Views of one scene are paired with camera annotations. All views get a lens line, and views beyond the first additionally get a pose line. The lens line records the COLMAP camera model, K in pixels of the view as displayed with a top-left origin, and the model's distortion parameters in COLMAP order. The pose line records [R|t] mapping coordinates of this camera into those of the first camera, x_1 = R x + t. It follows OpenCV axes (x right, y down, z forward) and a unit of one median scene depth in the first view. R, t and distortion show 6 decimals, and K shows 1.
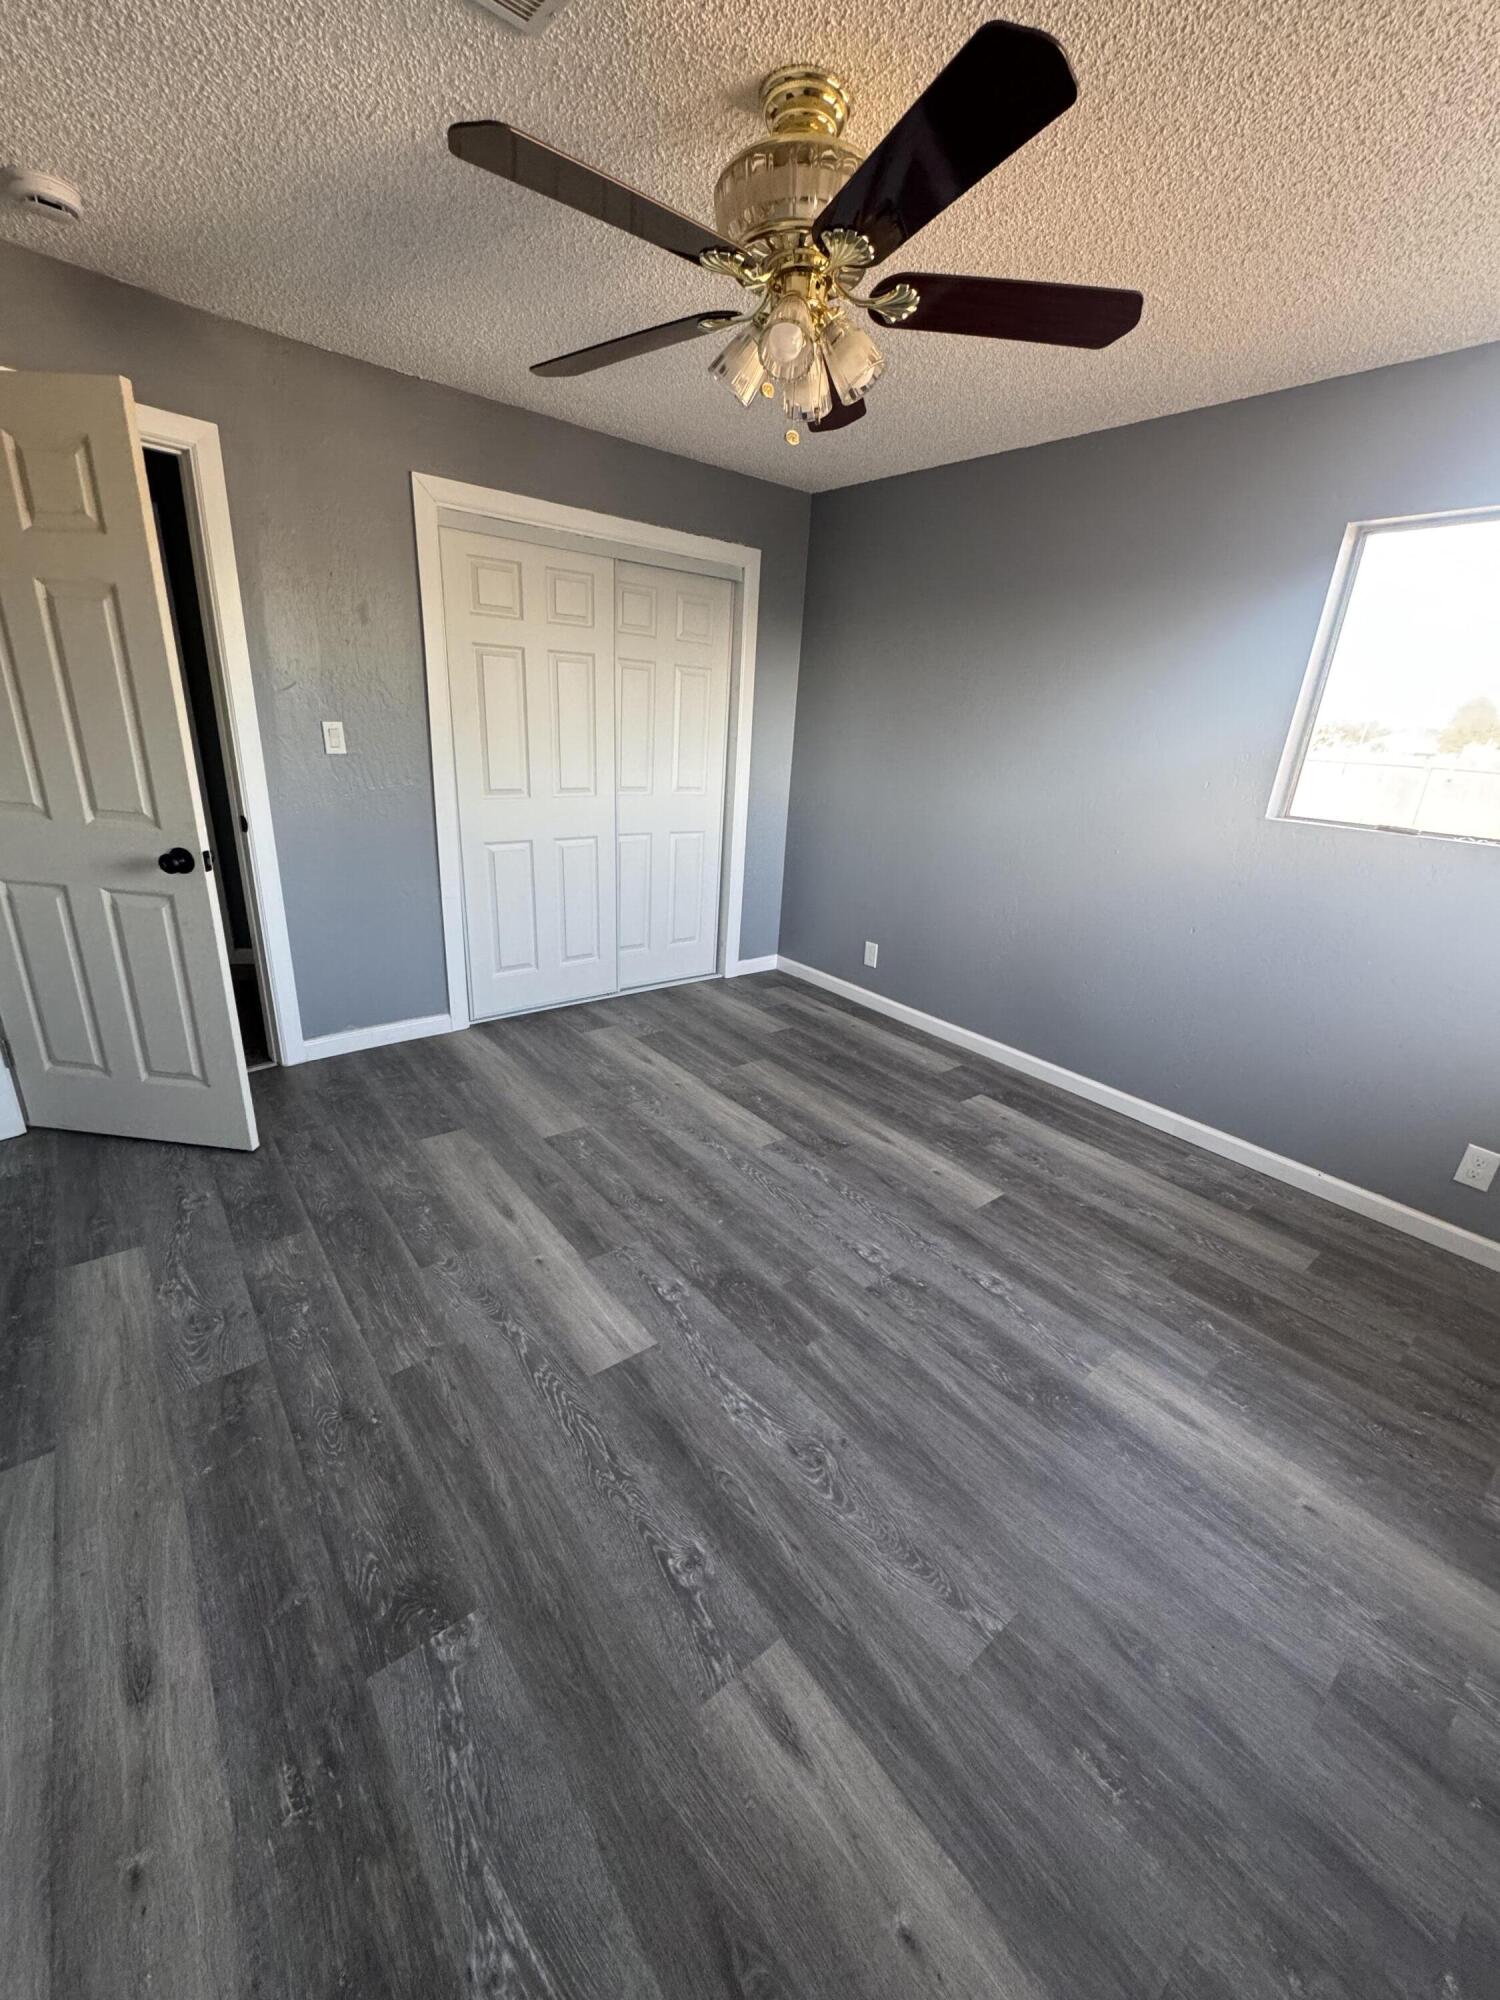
lens RADIAL K [[803.5, 0, 750.5], [0, 803.5, 988.5], [0, 0, 1]] dist [-0.000647, -0.000073]
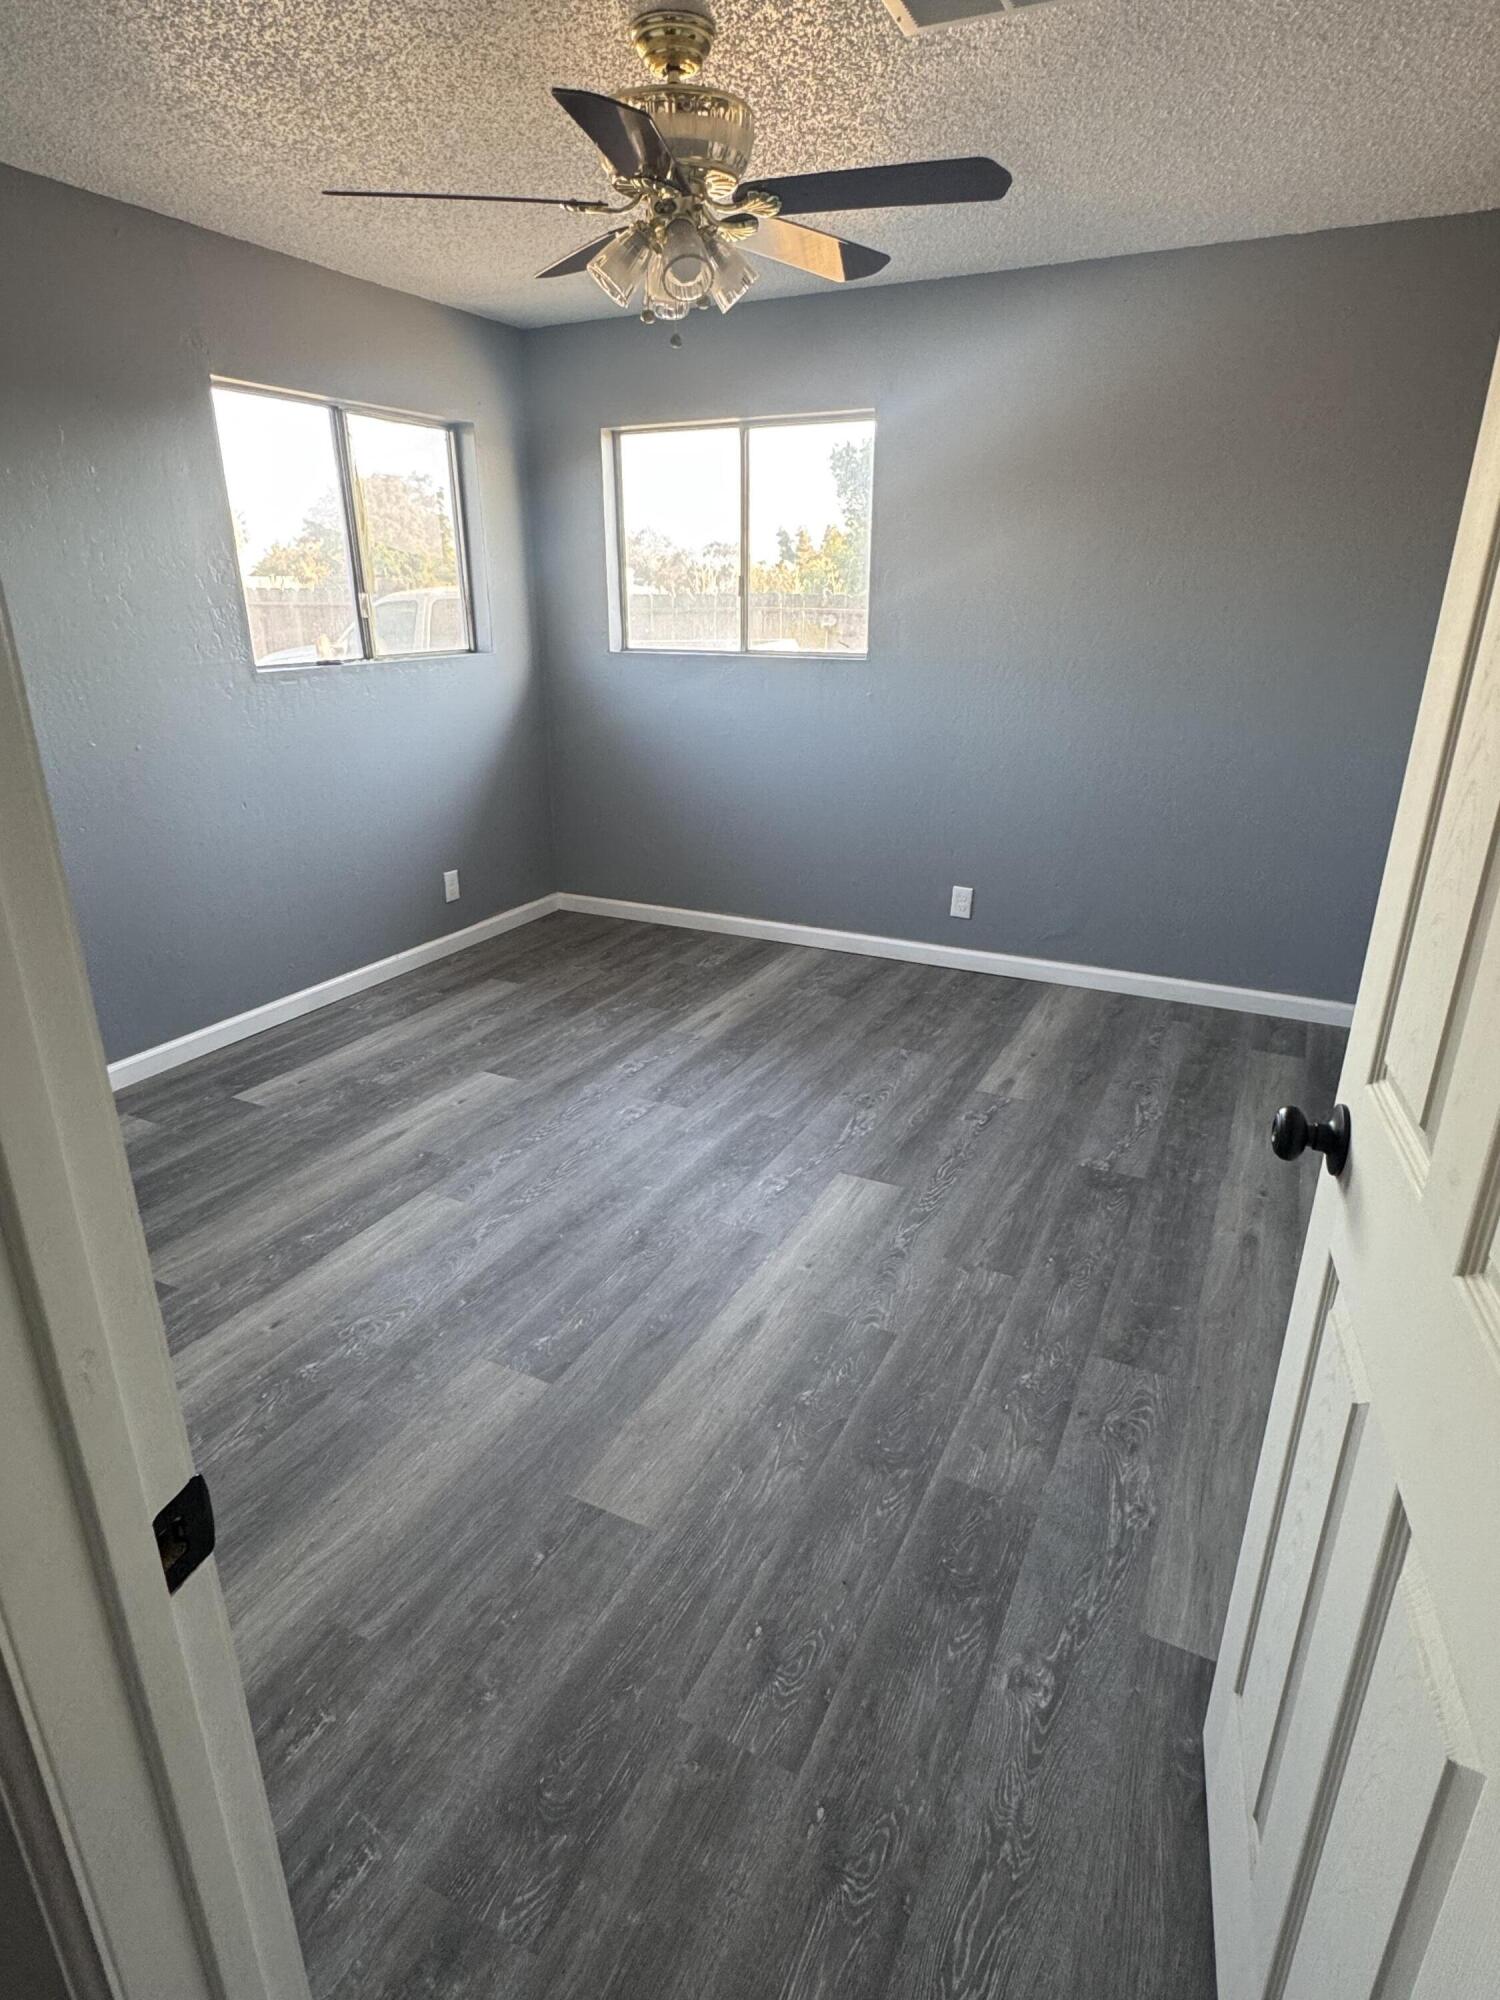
lens RADIAL K [[1093.8, 0, 753.4], [0, 1093.8, 990.8], [0, 0, 1]] dist [0.002562, 0.000570]
pose [[-0.420141, -0.368969, 0.829062, -1.072658], [0.266928, 0.822941, 0.501516, -0.489852], [-0.867313, 0.432007, -0.247262, 1.188173]]
